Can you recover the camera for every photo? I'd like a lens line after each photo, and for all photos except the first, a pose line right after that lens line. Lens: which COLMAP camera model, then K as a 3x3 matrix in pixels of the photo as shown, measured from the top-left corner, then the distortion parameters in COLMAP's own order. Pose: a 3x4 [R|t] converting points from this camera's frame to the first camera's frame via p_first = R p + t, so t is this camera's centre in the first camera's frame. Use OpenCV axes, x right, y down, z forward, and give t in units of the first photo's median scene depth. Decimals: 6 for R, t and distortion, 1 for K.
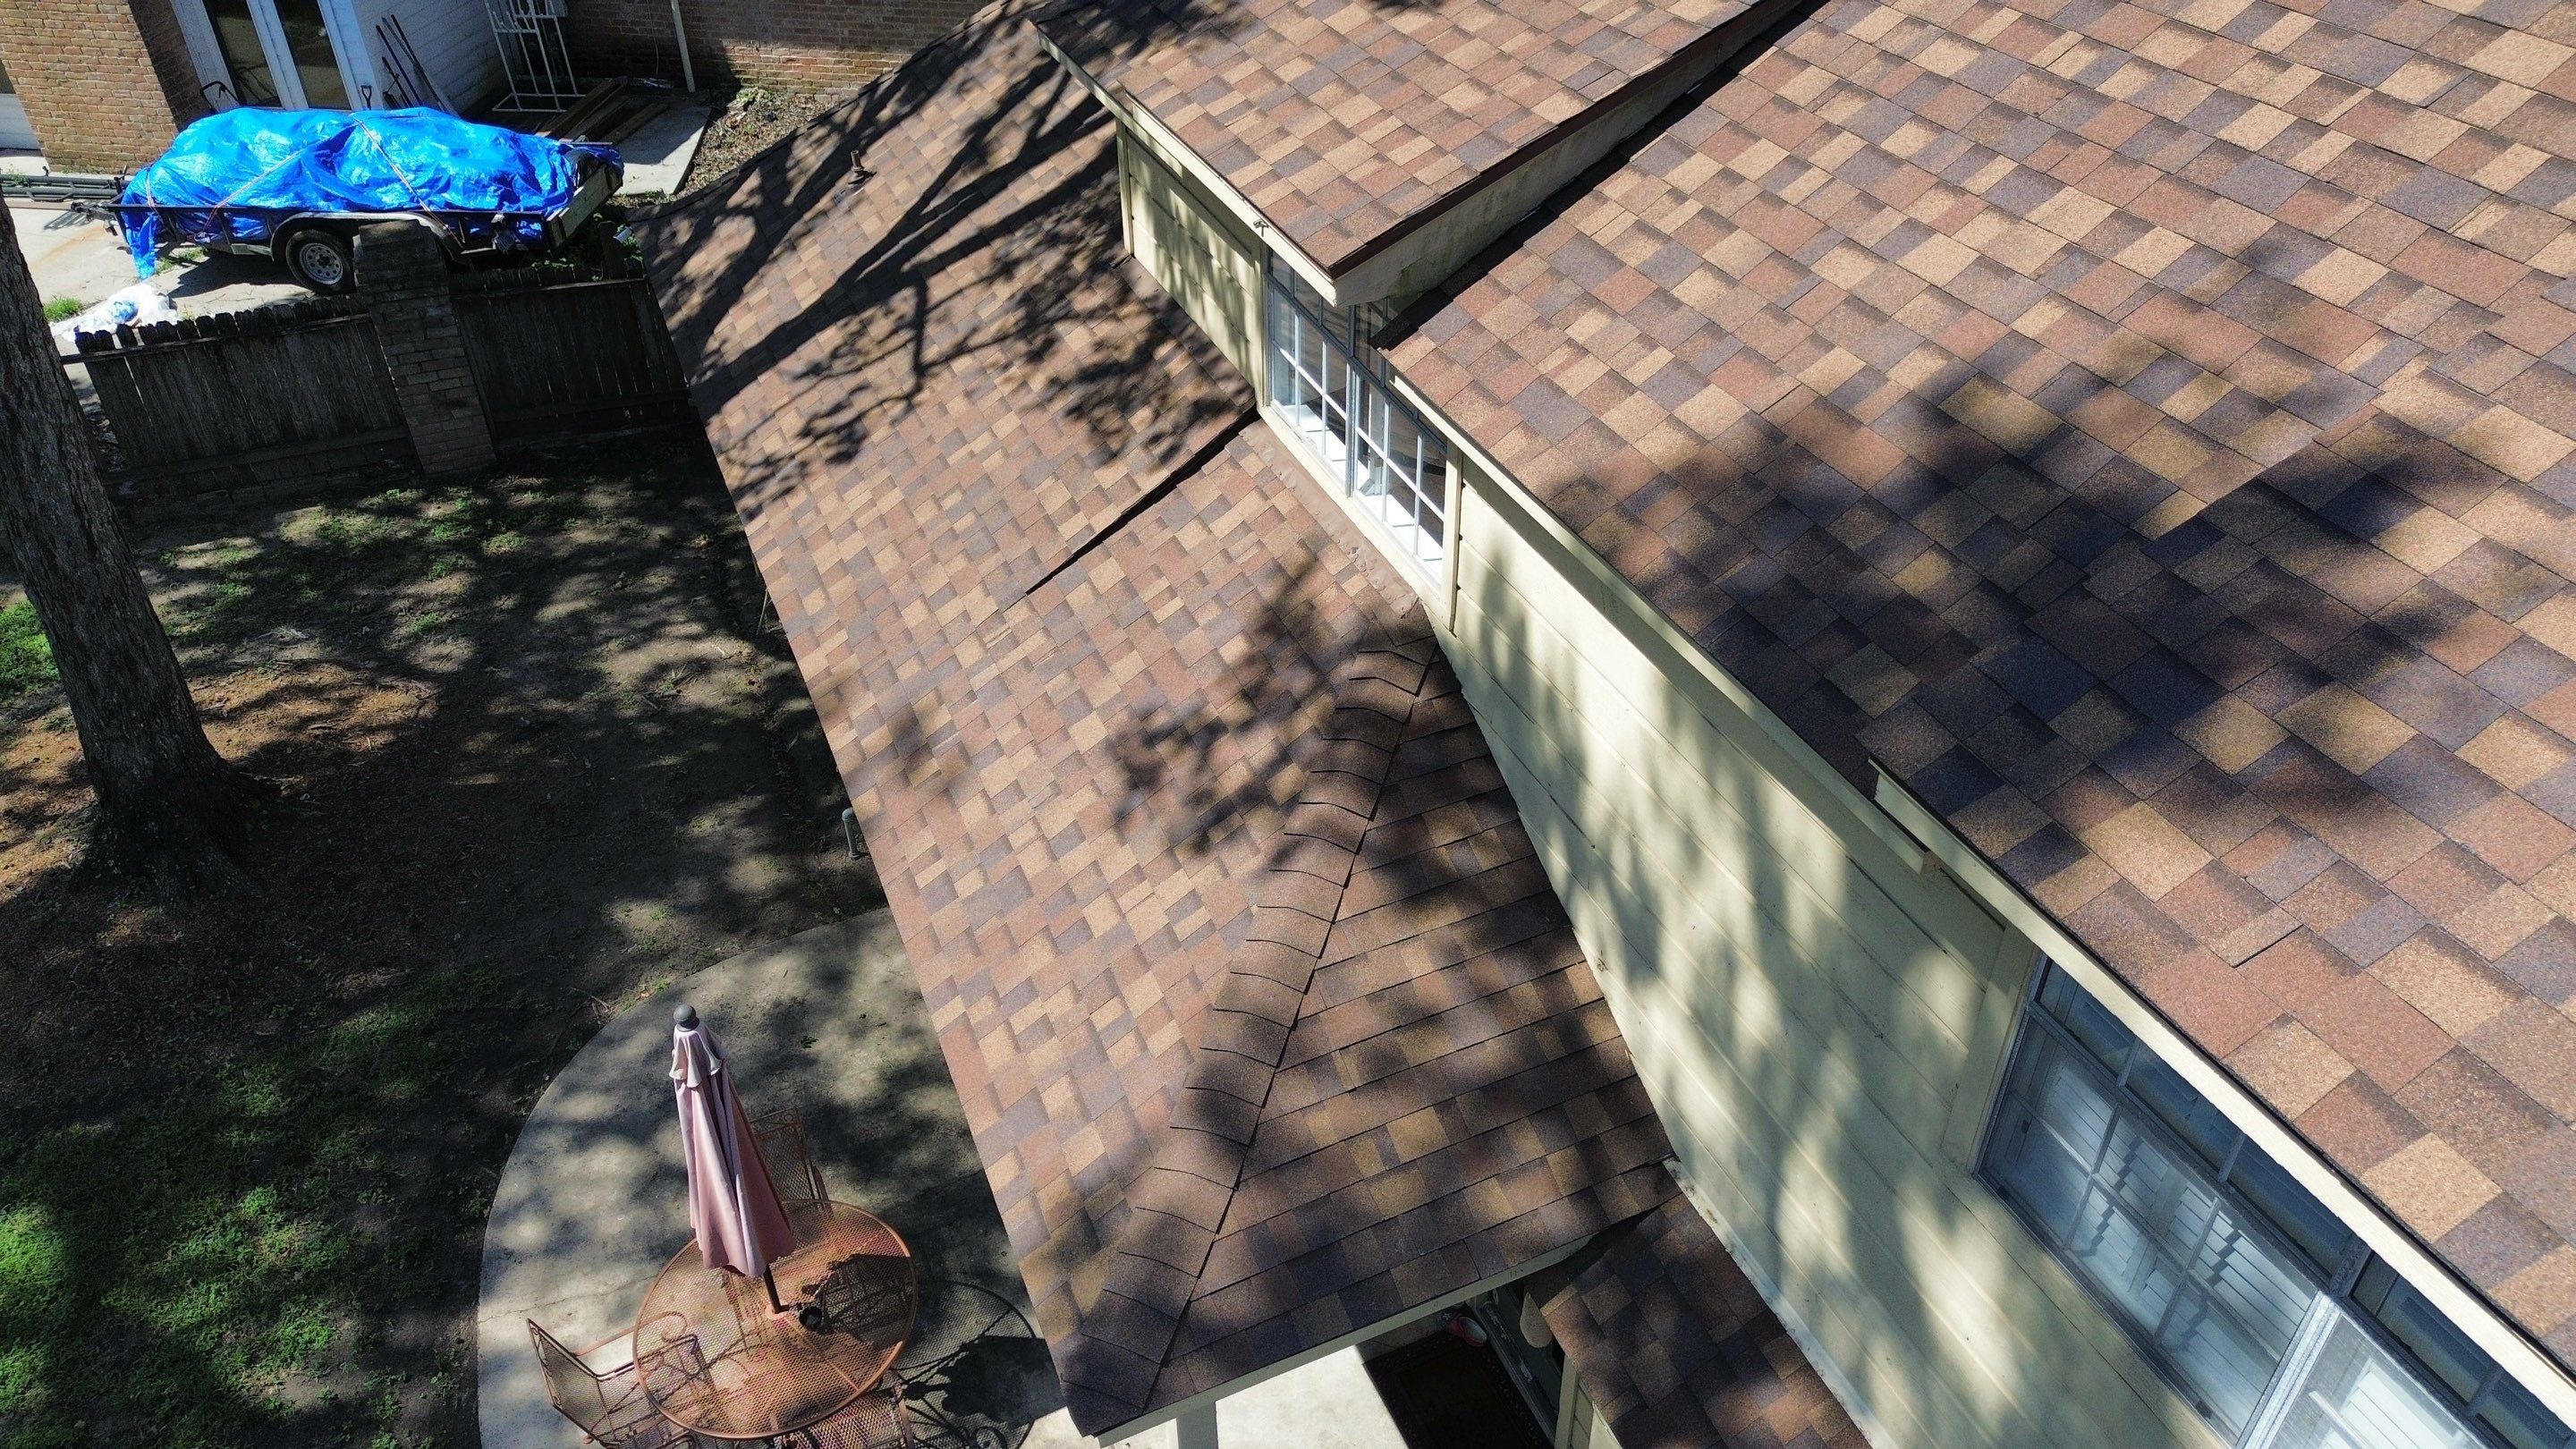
lens RADIAL K [[1826.3, 0, 1301.2], [0, 1826.3, 715.2], [0, 0, 1]] dist [0.068127, -0.060294]
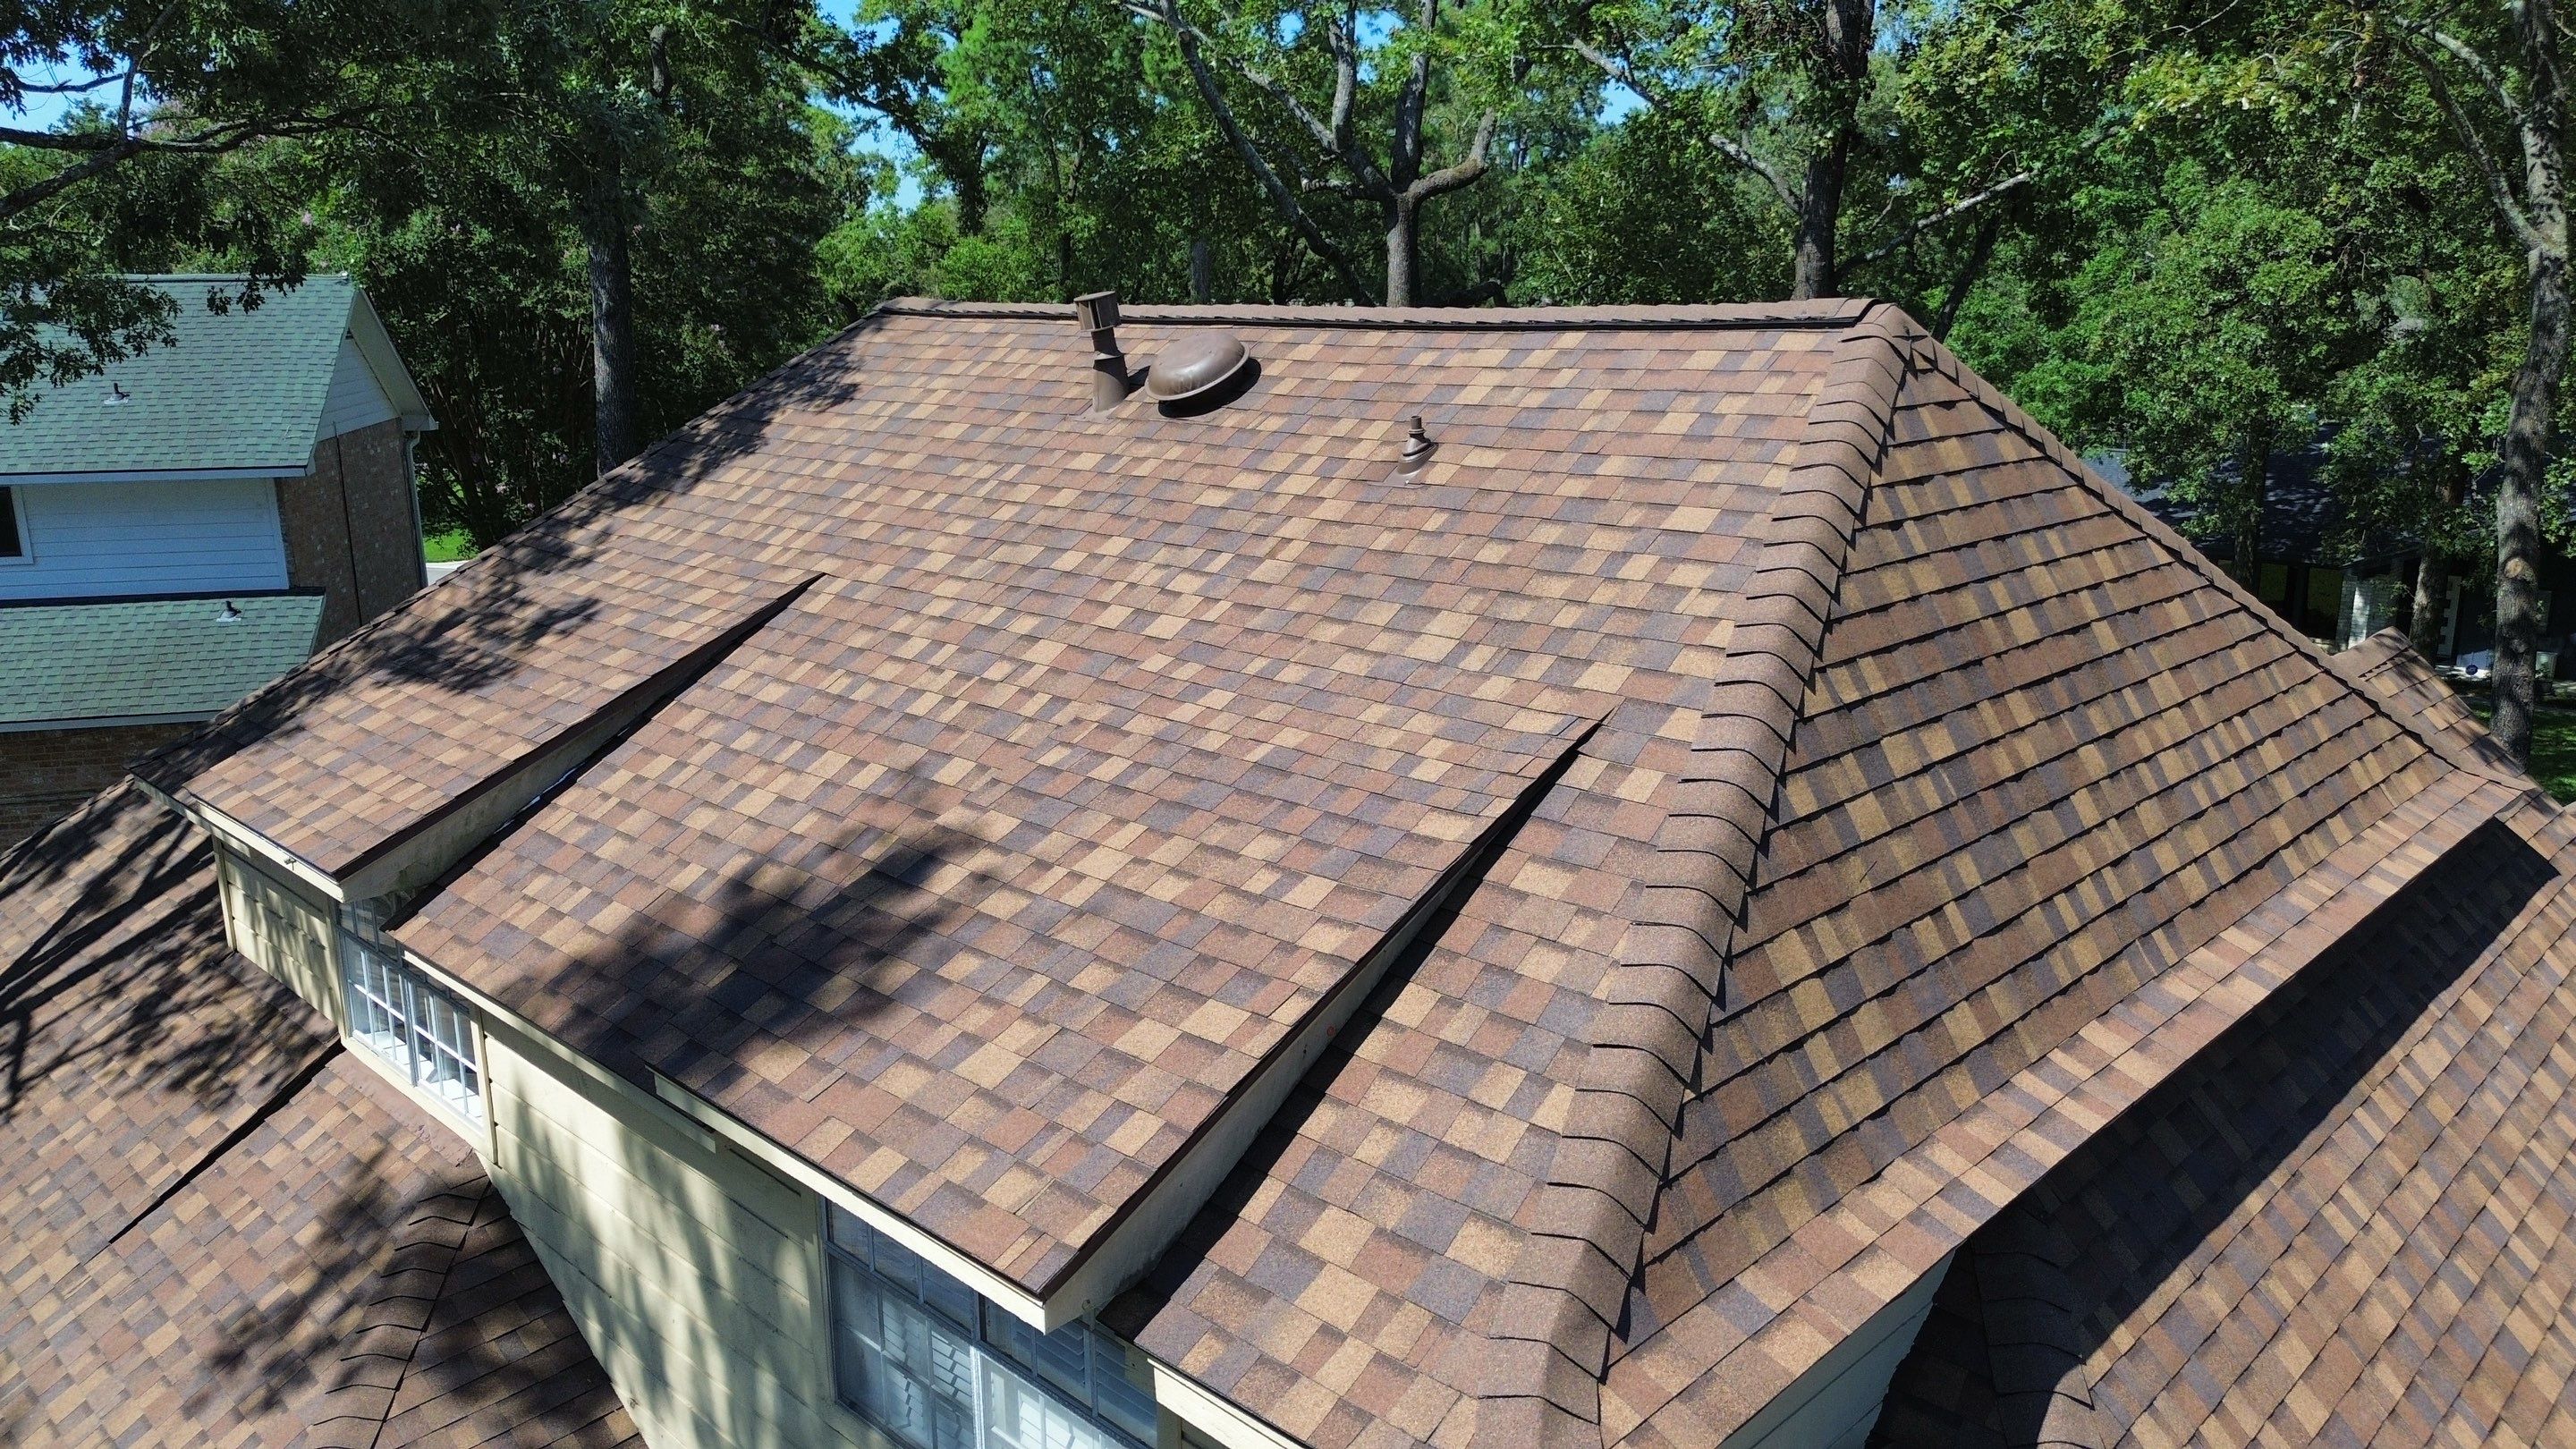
lens RADIAL K [[1826.3, 0, 1292.7], [0, 1826.3, 718.5], [0, 0, 1]] dist [0.068127, -0.060294]
pose [[0.927531, -0.087794, 0.363288, 0.147356], [0.223902, 0.908815, -0.352027, 0.228431], [-0.299256, 0.407856, 0.862612, -0.335272]]
